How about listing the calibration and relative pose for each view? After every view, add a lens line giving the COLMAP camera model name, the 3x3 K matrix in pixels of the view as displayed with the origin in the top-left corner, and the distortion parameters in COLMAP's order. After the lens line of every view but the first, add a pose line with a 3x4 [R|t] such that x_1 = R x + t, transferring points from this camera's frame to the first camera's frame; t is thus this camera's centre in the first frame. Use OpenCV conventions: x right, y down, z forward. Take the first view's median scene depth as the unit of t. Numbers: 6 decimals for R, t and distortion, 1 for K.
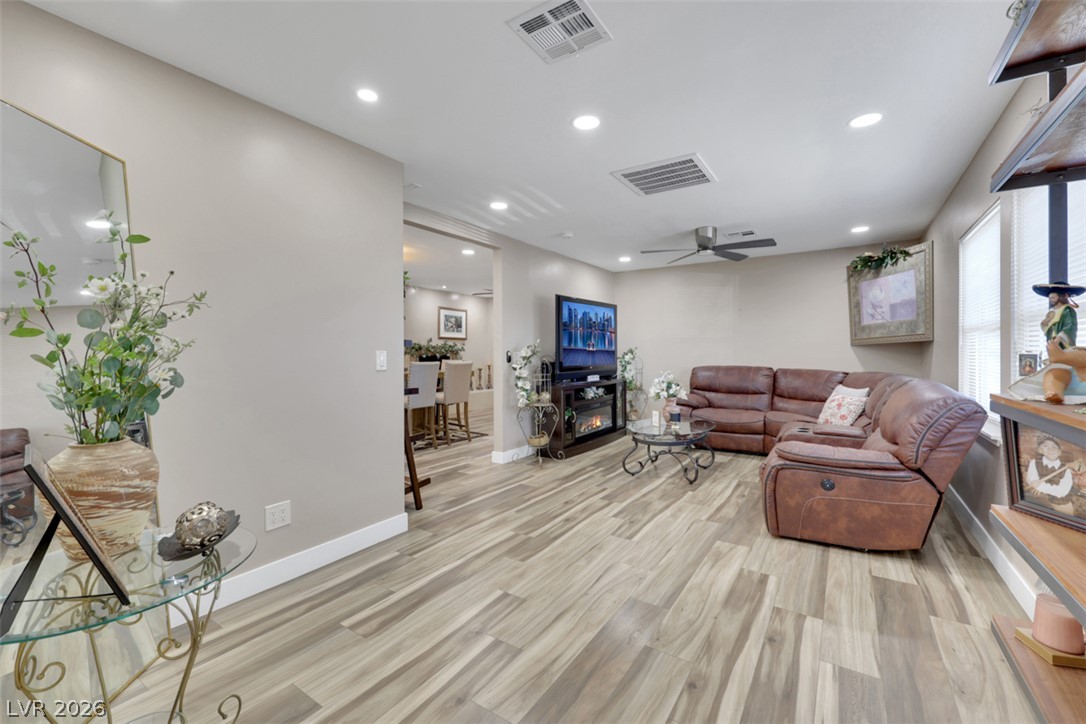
lens RADIAL K [[449.2, 0, 543.2], [0, 449.2, 356.1], [0, 0, 1]] dist [-0.000011, 0.000064]
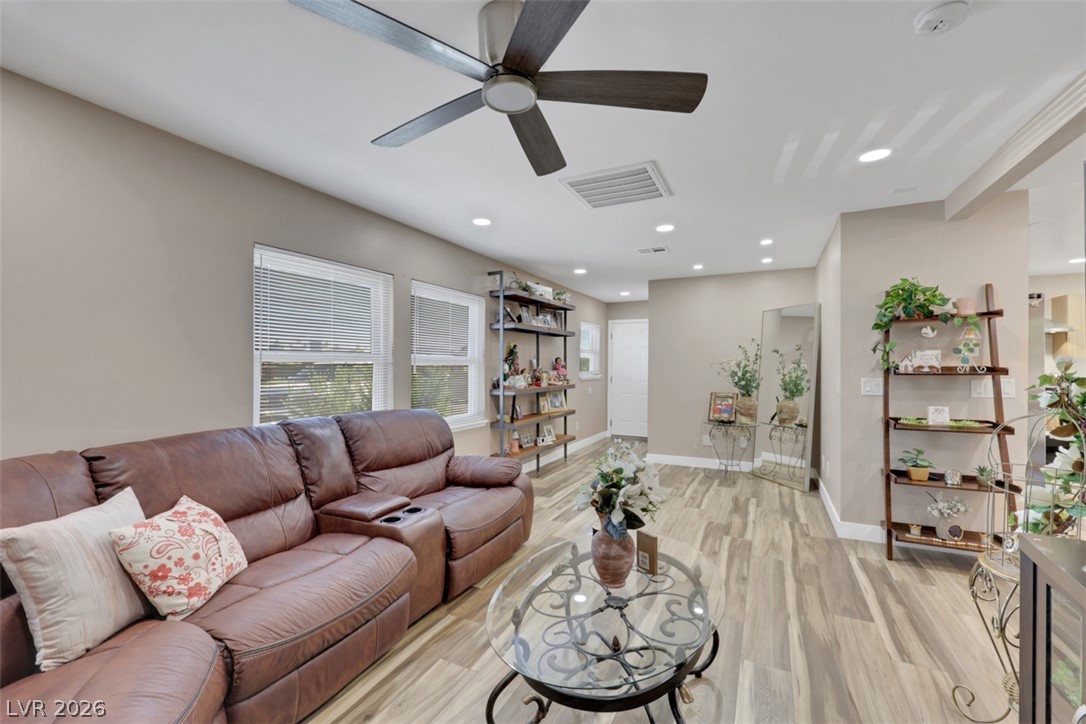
lens RADIAL K [[454.5, 0, 543.0], [0, 454.5, 362.0], [0, 0, 1]] dist [-0.000266, -0.000025]
pose [[-0.991375, 0.002883, -0.131022, 0.517039], [0.002866, 0.999996, 0.000315, -0.049227], [0.131022, -0.000063, -0.991379, 1.802987]]
